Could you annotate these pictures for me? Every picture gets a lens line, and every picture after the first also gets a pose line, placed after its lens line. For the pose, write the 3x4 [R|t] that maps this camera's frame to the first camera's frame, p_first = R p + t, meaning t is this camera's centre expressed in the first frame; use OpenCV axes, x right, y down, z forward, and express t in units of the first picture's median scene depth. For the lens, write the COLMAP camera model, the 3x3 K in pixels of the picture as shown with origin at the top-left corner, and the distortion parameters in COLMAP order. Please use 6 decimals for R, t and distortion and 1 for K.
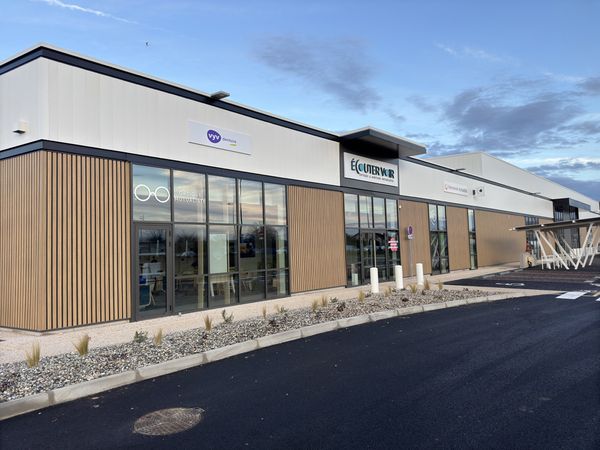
lens RADIAL K [[466.7, 0, 332.7], [0, 466.7, 232.7], [0, 0, 1]] dist [0.039991, -0.001556]
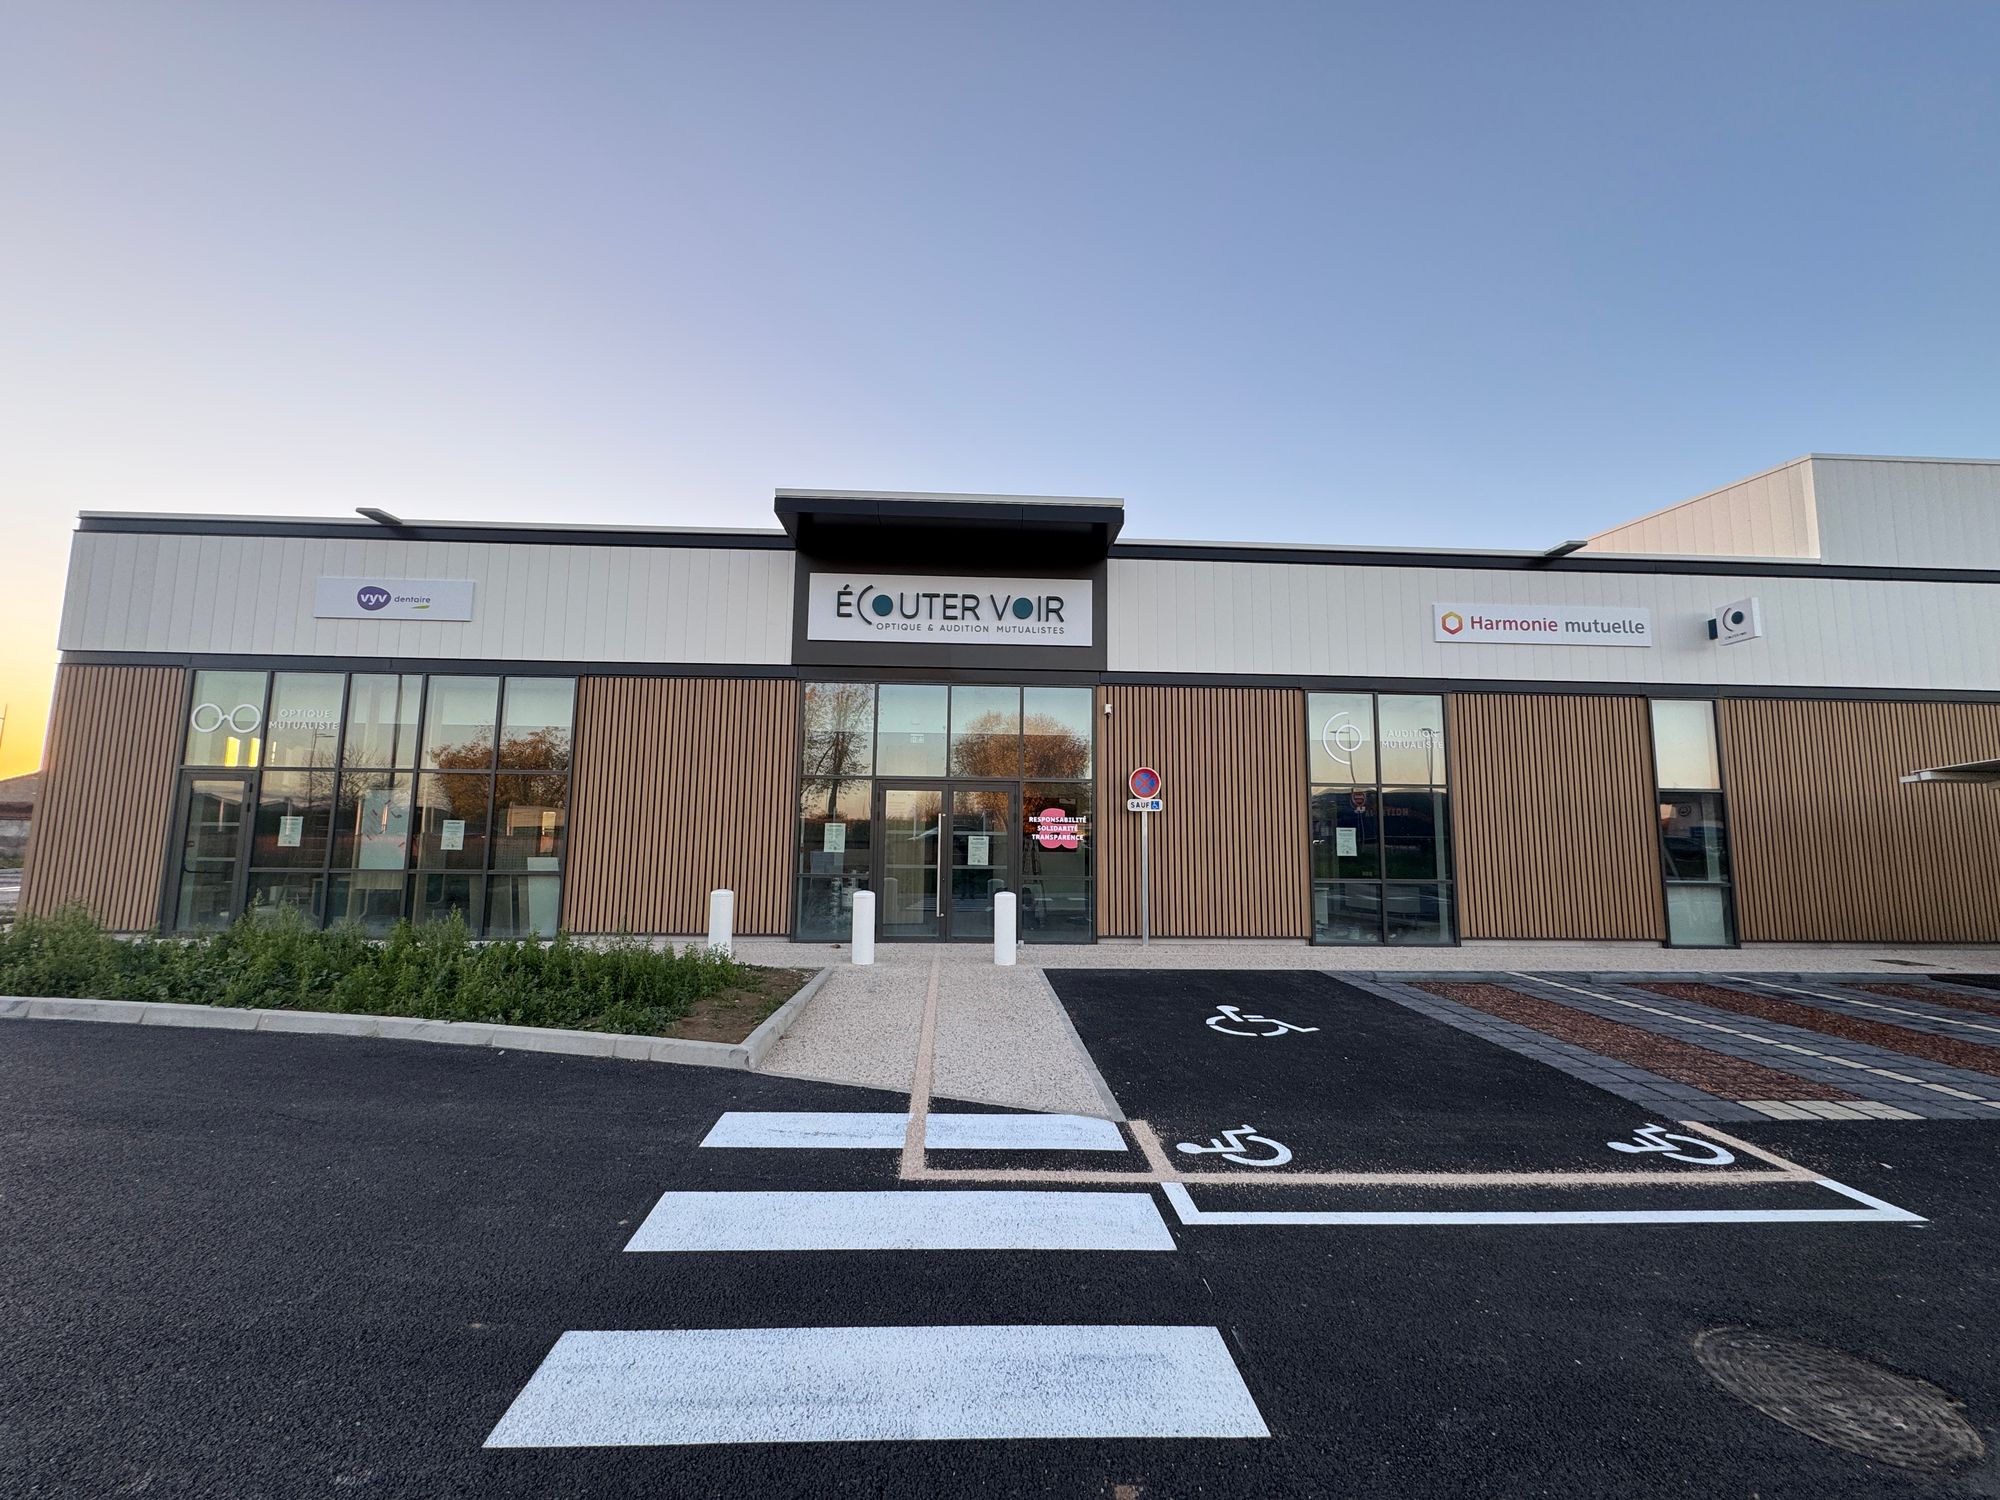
lens RADIAL K [[742.5, 0, 1009.7], [0, 742.5, 761.1], [0, 0, 1]] dist [-0.014208, 0.000355]
pose [[0.627760, -0.041709, -0.777289, 0.570427], [-0.005160, 0.998319, -0.057737, 0.010318], [0.778390, 0.040256, 0.626489, 0.751317]]
